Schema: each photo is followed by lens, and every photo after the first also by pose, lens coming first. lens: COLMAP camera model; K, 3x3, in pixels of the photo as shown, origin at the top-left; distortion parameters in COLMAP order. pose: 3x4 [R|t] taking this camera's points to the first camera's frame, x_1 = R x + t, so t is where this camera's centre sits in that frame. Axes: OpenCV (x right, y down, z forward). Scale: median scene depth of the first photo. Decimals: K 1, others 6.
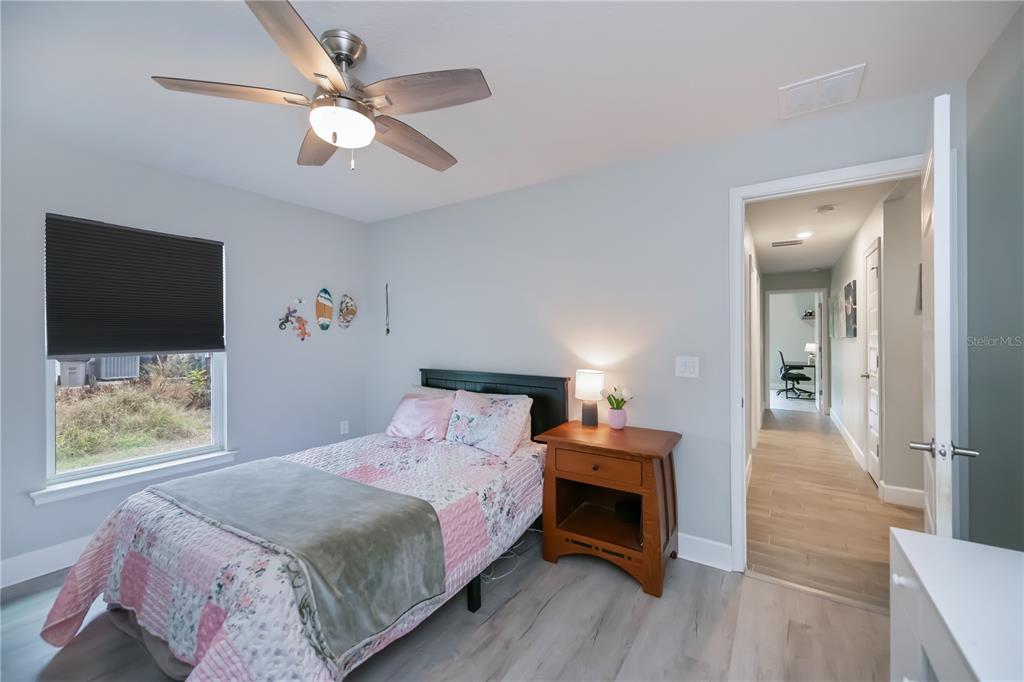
lens RADIAL K [[417.2, 0, 507.0], [0, 417.2, 338.7], [0, 0, 1]] dist [-0.000932, -0.000907]
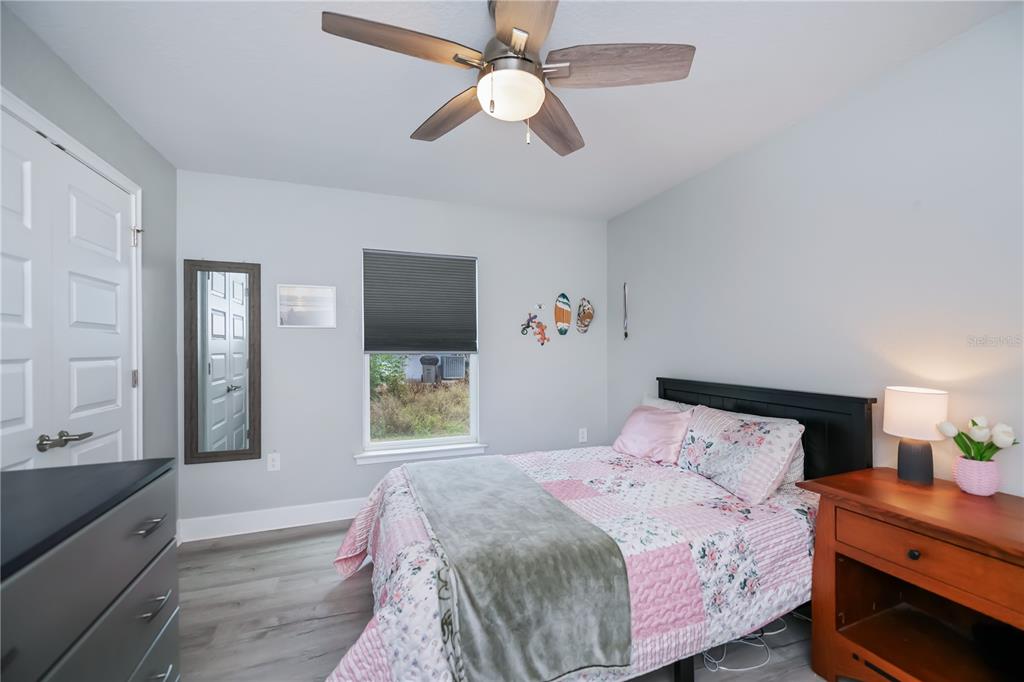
lens RADIAL K [[423.2, 0, 516.1], [0, 423.2, 347.3], [0, 0, 1]] dist [-0.000133, -0.000503]
pose [[0.809864, -0.000997, -0.586617, 0.099074], [-0.002677, 0.999982, -0.005396, 0.022483], [0.586611, 0.005940, 0.809847, 0.180124]]
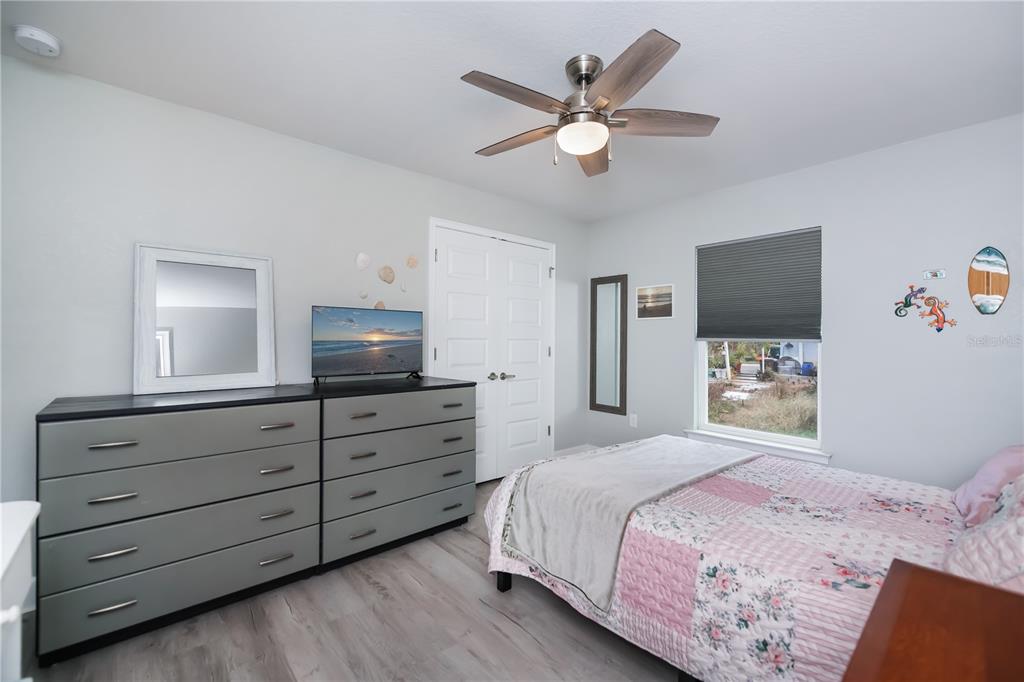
lens RADIAL K [[417.2, 0, 507.0], [0, 417.2, 338.7], [0, 0, 1]] dist [-0.000932, -0.000907]
pose [[-0.263740, -0.000747, -0.964594, 0.523896], [-0.013560, 0.999904, 0.002934, 0.035301], [0.964499, 0.013854, -0.263724, 0.739734]]
